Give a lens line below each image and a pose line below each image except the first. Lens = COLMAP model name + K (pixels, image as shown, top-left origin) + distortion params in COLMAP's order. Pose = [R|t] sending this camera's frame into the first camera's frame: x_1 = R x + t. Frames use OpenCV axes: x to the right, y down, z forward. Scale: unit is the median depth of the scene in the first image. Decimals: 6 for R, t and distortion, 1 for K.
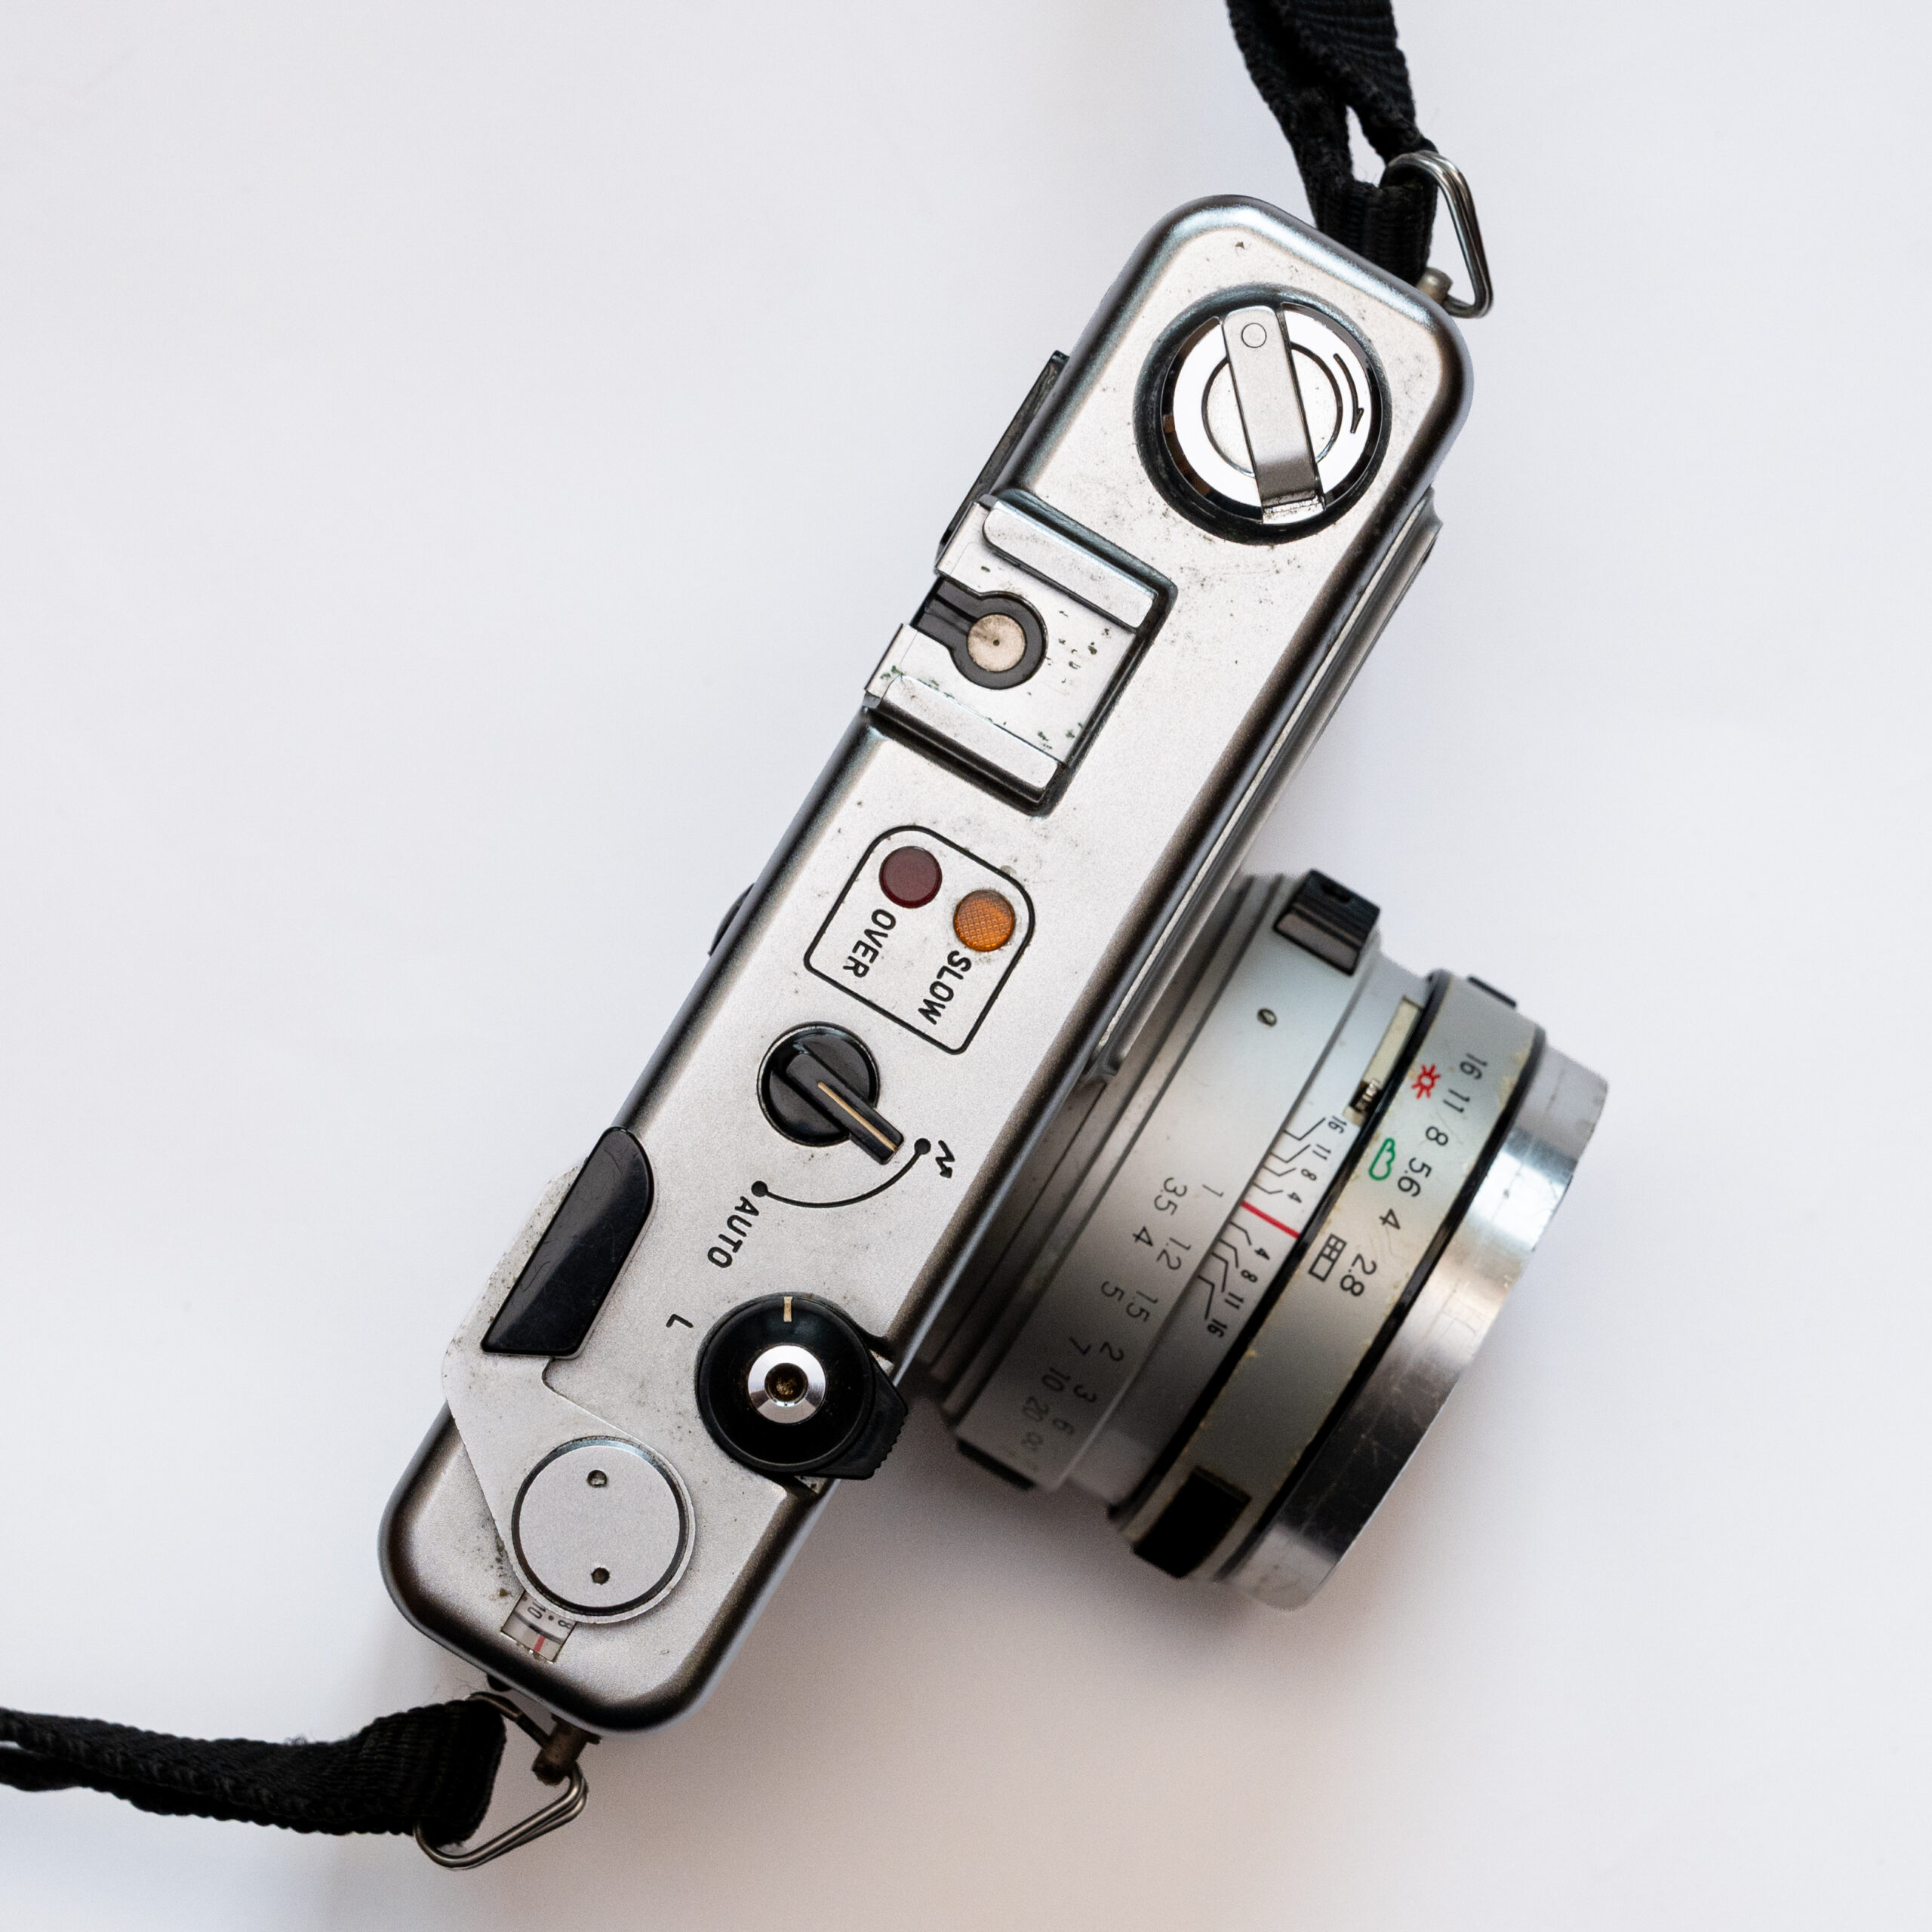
lens RADIAL K [[5172.3, 0, 966.0], [0, 5172.3, 966.0], [0, 0, 1]] dist [-0.002770, 0.408189]
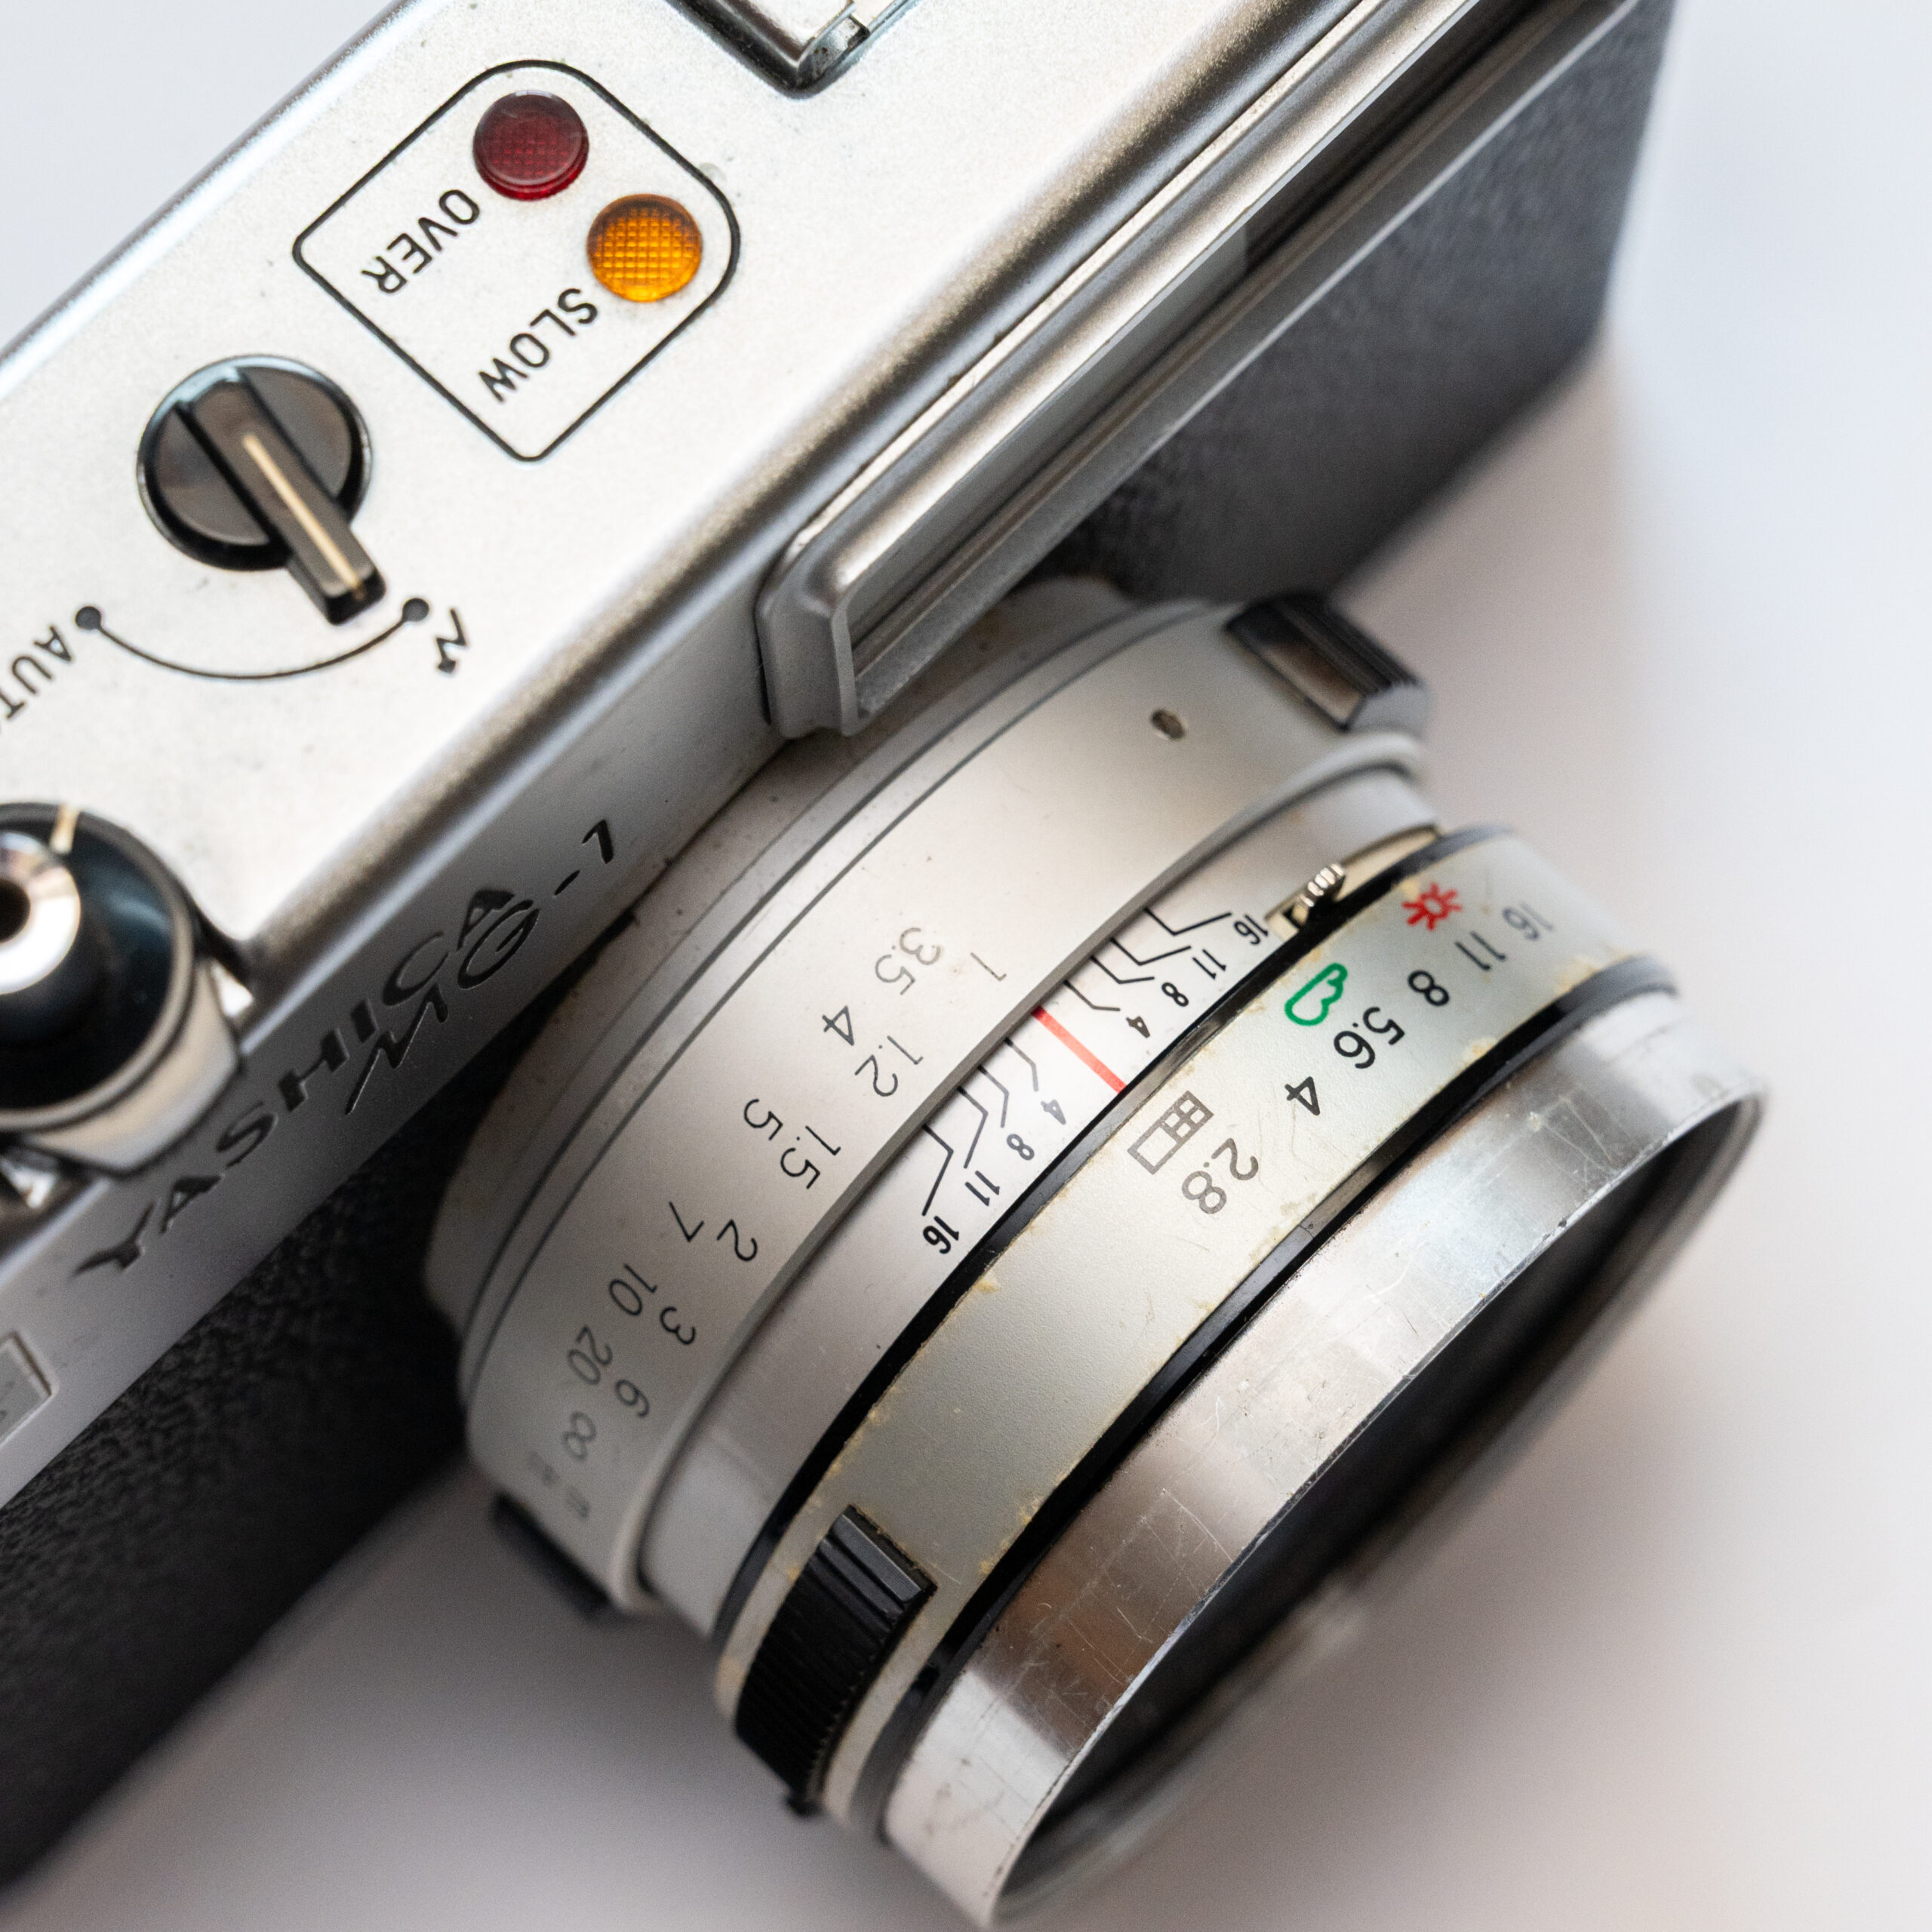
lens RADIAL K [[5172.3, 0, 966.0], [0, 5172.3, 966.0], [0, 0, 1]] dist [-0.002770, 0.408189]
pose [[0.972158, 0.212612, -0.098512, 0.101324], [-0.229768, 0.947430, -0.222673, 0.167658], [0.045990, 0.239108, 0.969903, 0.504843]]
